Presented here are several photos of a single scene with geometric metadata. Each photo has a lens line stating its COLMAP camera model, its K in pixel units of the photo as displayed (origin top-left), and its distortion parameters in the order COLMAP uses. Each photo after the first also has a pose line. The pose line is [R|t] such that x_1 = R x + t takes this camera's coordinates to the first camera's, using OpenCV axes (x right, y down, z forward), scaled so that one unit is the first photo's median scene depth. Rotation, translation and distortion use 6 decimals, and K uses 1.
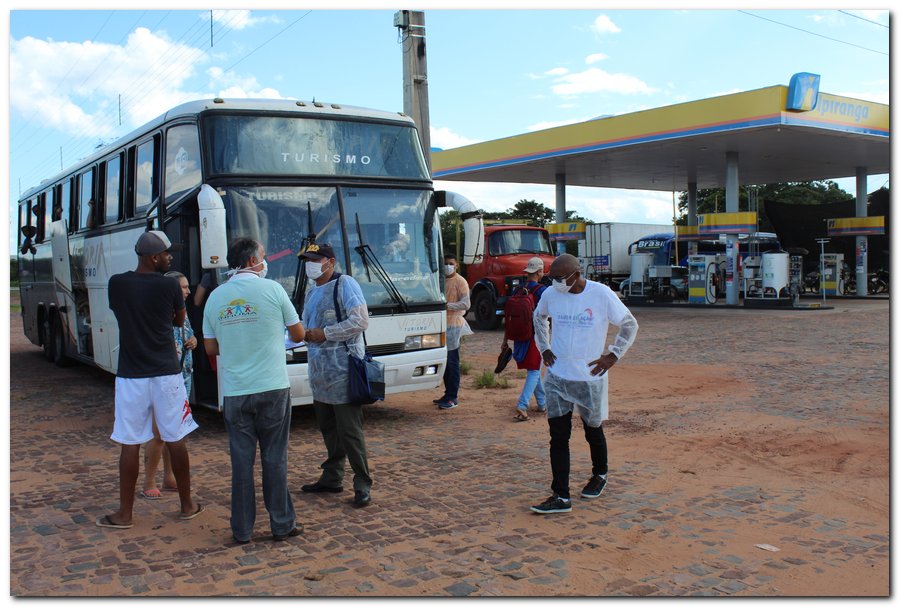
lens RADIAL K [[913.1, 0, 450.0], [0, 913.1, 303.5], [0, 0, 1]] dist [-0.105637, 0.004608]
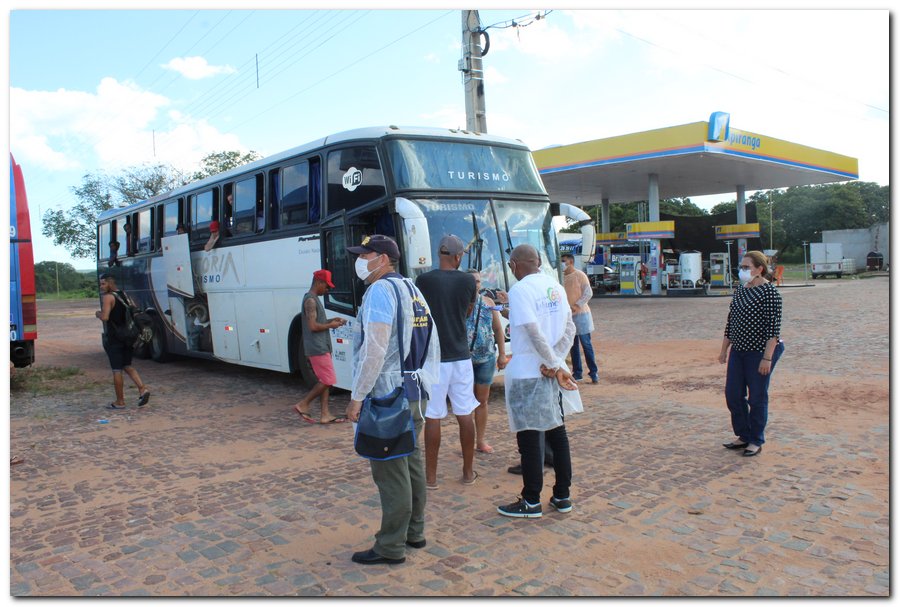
lens RADIAL K [[743.8, 0, 437.2], [0, 743.8, 304.4], [0, 0, 1]] dist [-0.176861, 0.145829]
pose [[0.993034, -0.029700, 0.114027, -0.112337], [0.029249, 0.999556, 0.005632, 0.000432], [-0.114143, -0.002257, 0.993462, 0.014663]]
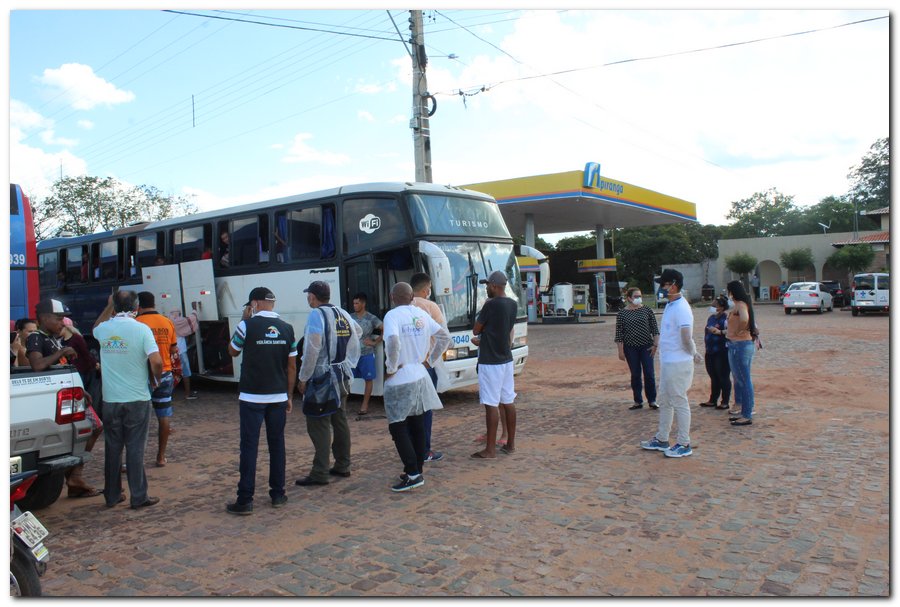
lens RADIAL K [[761.9, 0, 450.0], [0, 761.9, 303.5], [0, 0, 1]] dist [-0.167976, -0.000638]
pose [[0.936080, -0.023226, 0.351019, -0.226154], [0.036053, 0.998898, -0.030051, 0.003474], [-0.349934, 0.040785, 0.935886, -0.063604]]
